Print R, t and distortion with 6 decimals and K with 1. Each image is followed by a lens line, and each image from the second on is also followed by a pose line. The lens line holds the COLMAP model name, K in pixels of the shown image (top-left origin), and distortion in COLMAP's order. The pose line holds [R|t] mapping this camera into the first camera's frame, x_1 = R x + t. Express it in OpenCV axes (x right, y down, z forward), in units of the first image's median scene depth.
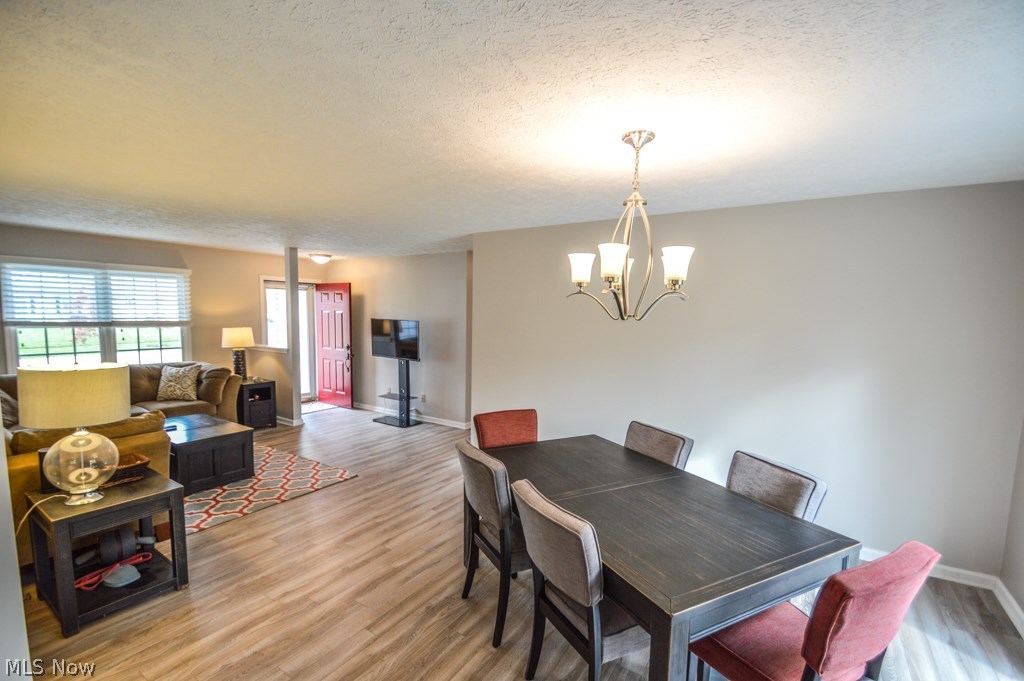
lens RADIAL K [[455.7, 0, 507.0], [0, 455.7, 362.1], [0, 0, 1]] dist [-0.001643, -0.000242]
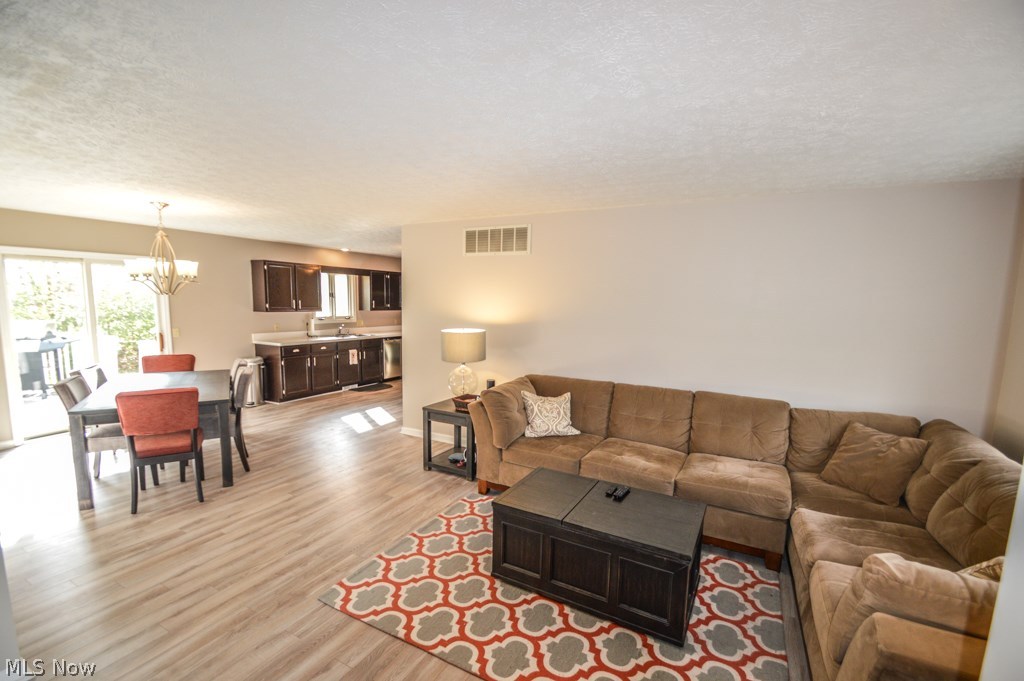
lens RADIAL K [[452.7, 0, 509.2], [0, 452.7, 357.2], [0, 0, 1]] dist [-0.003426, -0.000813]
pose [[-0.995437, -0.024857, -0.092121, -0.526448], [-0.046365, 0.969833, 0.239321, -0.183764], [0.083394, 0.242501, -0.966560, 1.553094]]
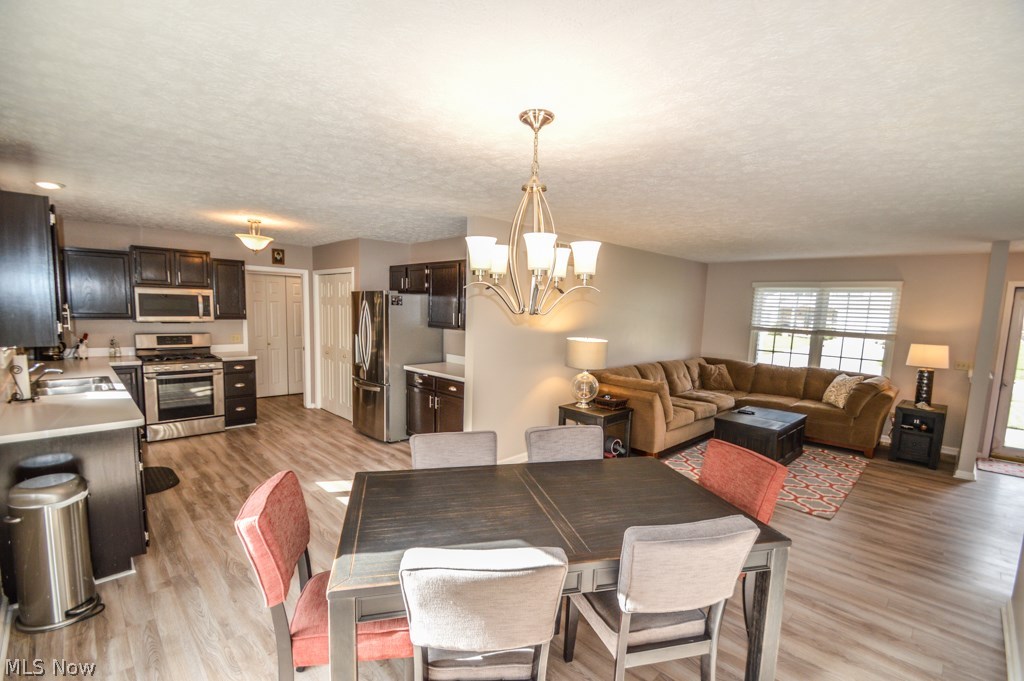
lens RADIAL K [[452.7, 0, 509.2], [0, 452.7, 357.2], [0, 0, 1]] dist [-0.003426, -0.000813]
pose [[-0.204936, 0.087161, -0.974887, 0.600347], [-0.146850, 0.982015, 0.118668, -0.054745], [0.967696, 0.167482, -0.188450, 0.578639]]
